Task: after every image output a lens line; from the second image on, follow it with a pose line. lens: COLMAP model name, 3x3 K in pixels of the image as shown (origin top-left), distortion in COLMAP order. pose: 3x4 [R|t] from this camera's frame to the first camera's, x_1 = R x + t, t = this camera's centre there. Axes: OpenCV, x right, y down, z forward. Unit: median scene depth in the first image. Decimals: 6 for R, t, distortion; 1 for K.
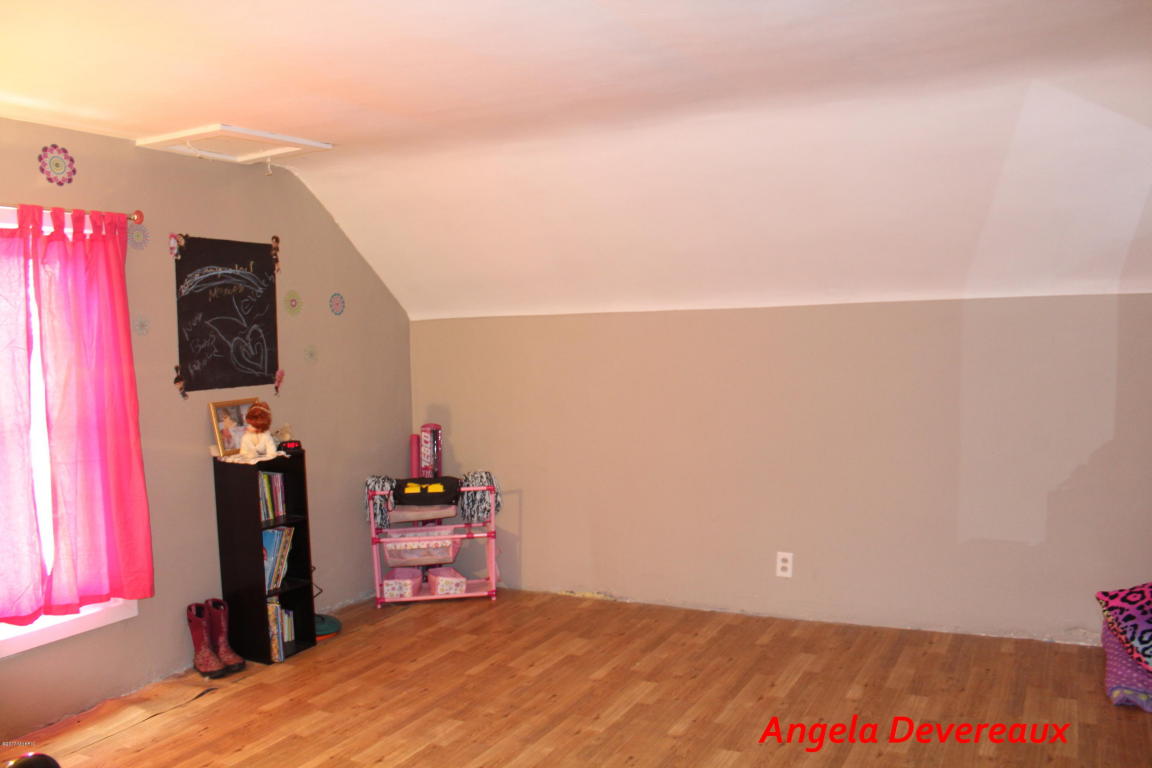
lens RADIAL K [[971.5, 0, 570.1], [0, 971.5, 390.3], [0, 0, 1]] dist [-0.156495, 0.163474]
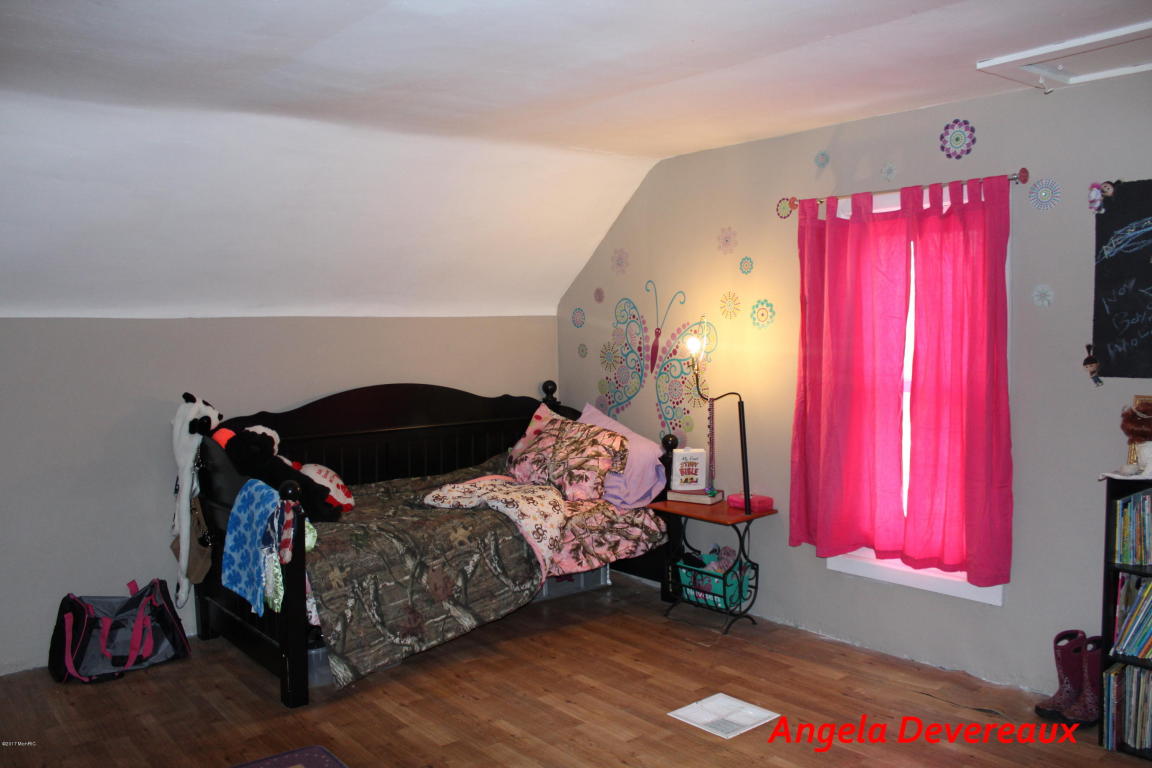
lens RADIAL K [[971.5, 0, 570.1], [0, 971.5, 390.3], [0, 0, 1]] dist [-0.156495, 0.163474]
pose [[-0.377846, 0.101947, -0.920239, 0.518802], [-0.034604, 0.991670, 0.124068, -0.072464], [0.925222, 0.078722, -0.371171, 0.895292]]
